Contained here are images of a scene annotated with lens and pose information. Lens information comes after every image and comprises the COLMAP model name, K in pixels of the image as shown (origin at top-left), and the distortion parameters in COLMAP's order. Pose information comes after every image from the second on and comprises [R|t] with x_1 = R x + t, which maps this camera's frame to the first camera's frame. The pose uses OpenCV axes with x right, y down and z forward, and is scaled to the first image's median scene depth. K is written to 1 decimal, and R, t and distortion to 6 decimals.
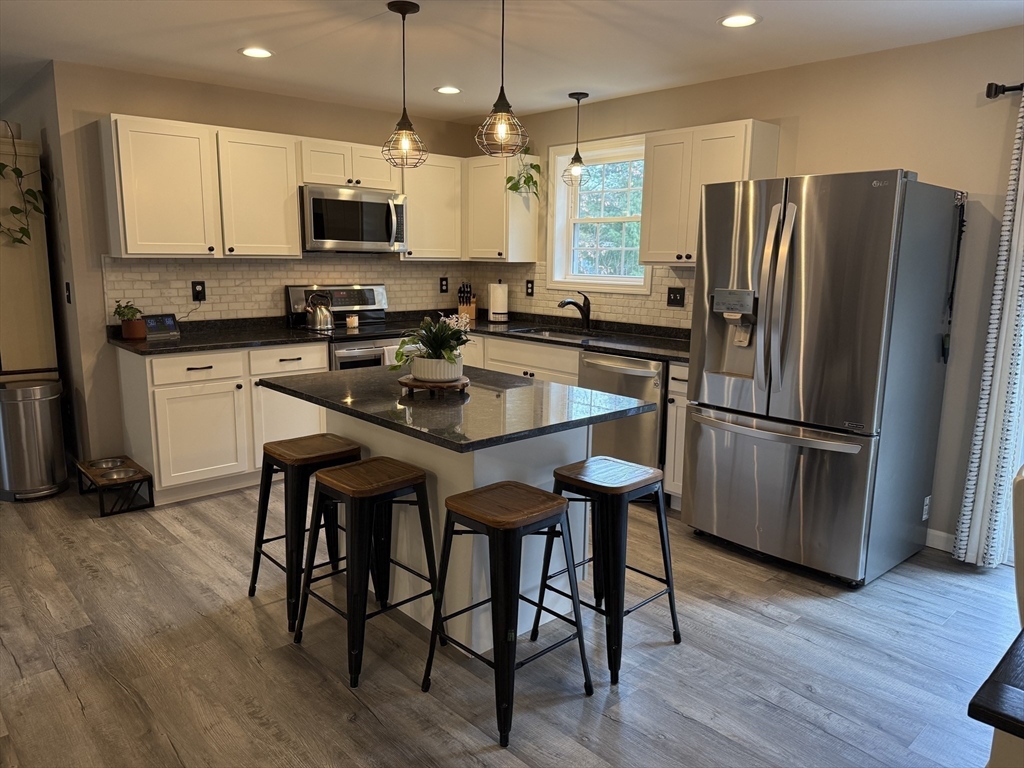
lens RADIAL K [[723.4, 0, 509.3], [0, 723.4, 385.2], [0, 0, 1]] dist [0.019005, -0.027899]
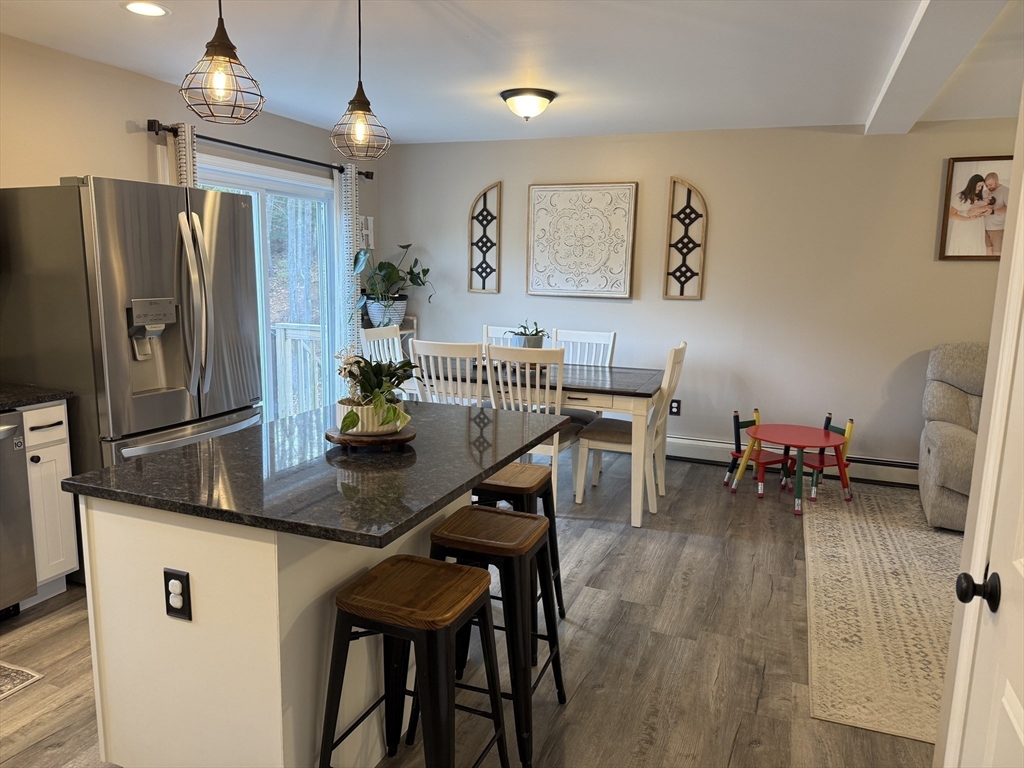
lens RADIAL K [[723.4, 0, 509.4], [0, 723.4, 382.4], [0, 0, 1]] dist [0.019005, -0.027899]
pose [[-0.437674, -0.164618, 0.883936, -0.580087], [0.133636, 0.960268, 0.245002, -0.157032], [-0.889147, 0.225356, -0.398286, 0.791877]]
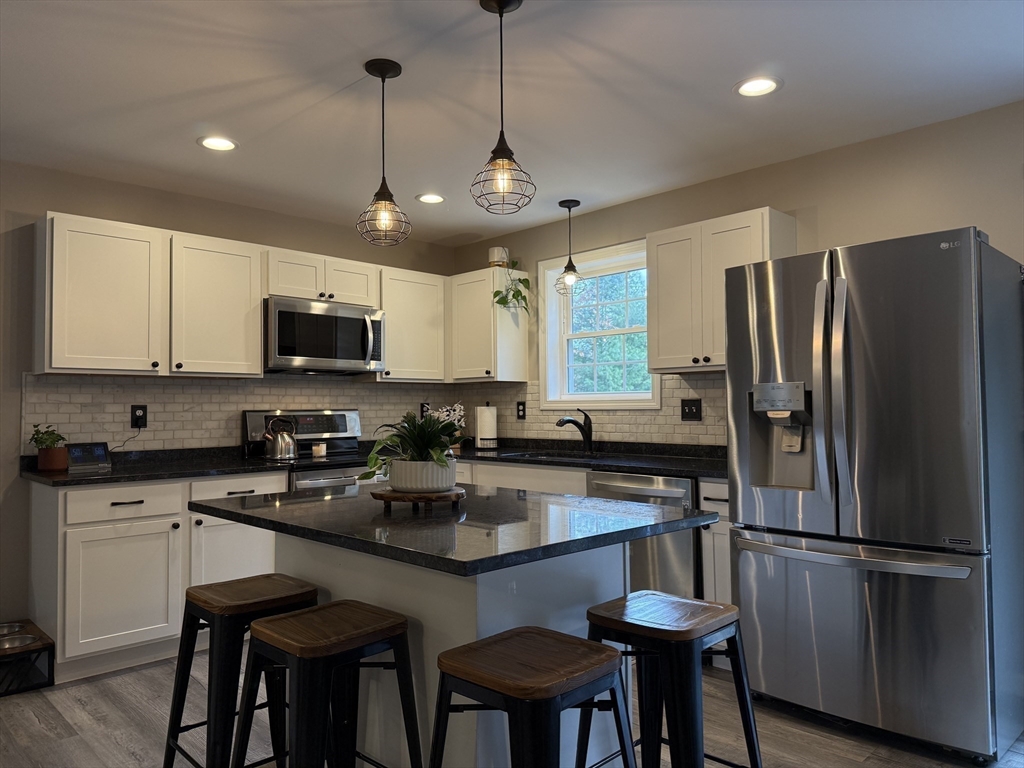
lens RADIAL K [[723.4, 0, 514.9], [0, 723.4, 384.1], [0, 0, 1]] dist [0.019005, -0.027899]
pose [[0.998955, -0.018497, 0.041793, -0.021968], [0.026925, 0.977085, -0.211139, 0.030080], [-0.036930, 0.212043, 0.976562, 0.157069]]
